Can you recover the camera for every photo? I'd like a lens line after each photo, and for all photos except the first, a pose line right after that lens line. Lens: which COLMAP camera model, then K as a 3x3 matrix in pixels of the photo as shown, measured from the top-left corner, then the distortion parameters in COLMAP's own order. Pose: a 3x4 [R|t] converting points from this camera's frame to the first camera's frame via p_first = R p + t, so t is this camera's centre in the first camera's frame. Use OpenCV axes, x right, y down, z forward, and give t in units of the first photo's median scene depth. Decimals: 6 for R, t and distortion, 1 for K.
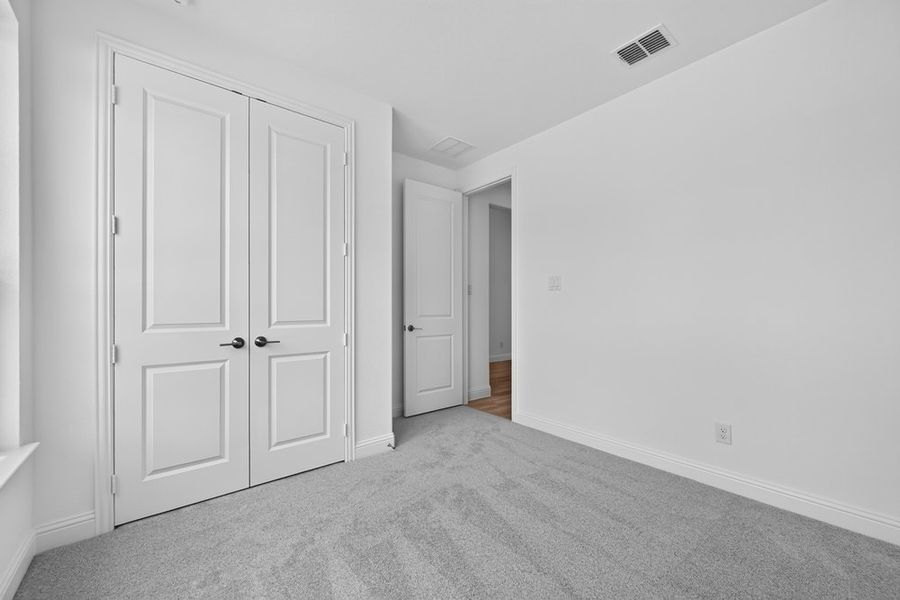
lens RADIAL K [[355.9, 0, 450.7], [0, 355.9, 306.7], [0, 0, 1]] dist [0.007063, 0.000075]
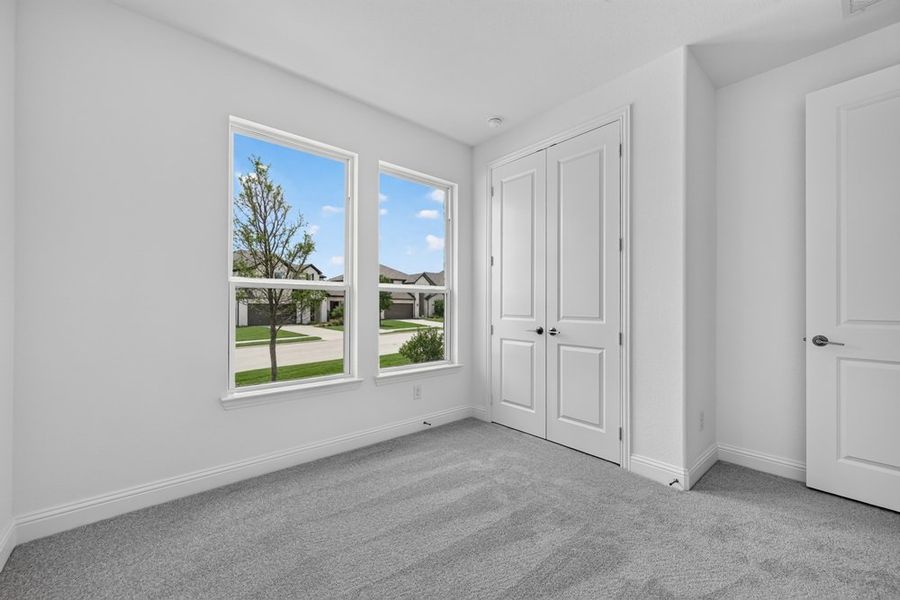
lens RADIAL K [[355.9, 0, 451.6], [0, 355.9, 301.3], [0, 0, 1]] dist [0.007063, 0.000075]
pose [[0.028551, -0.005019, -0.999580, 0.741779], [0.001044, 0.999987, -0.004992, -0.005339], [0.999592, -0.000901, 0.028556, 0.592718]]
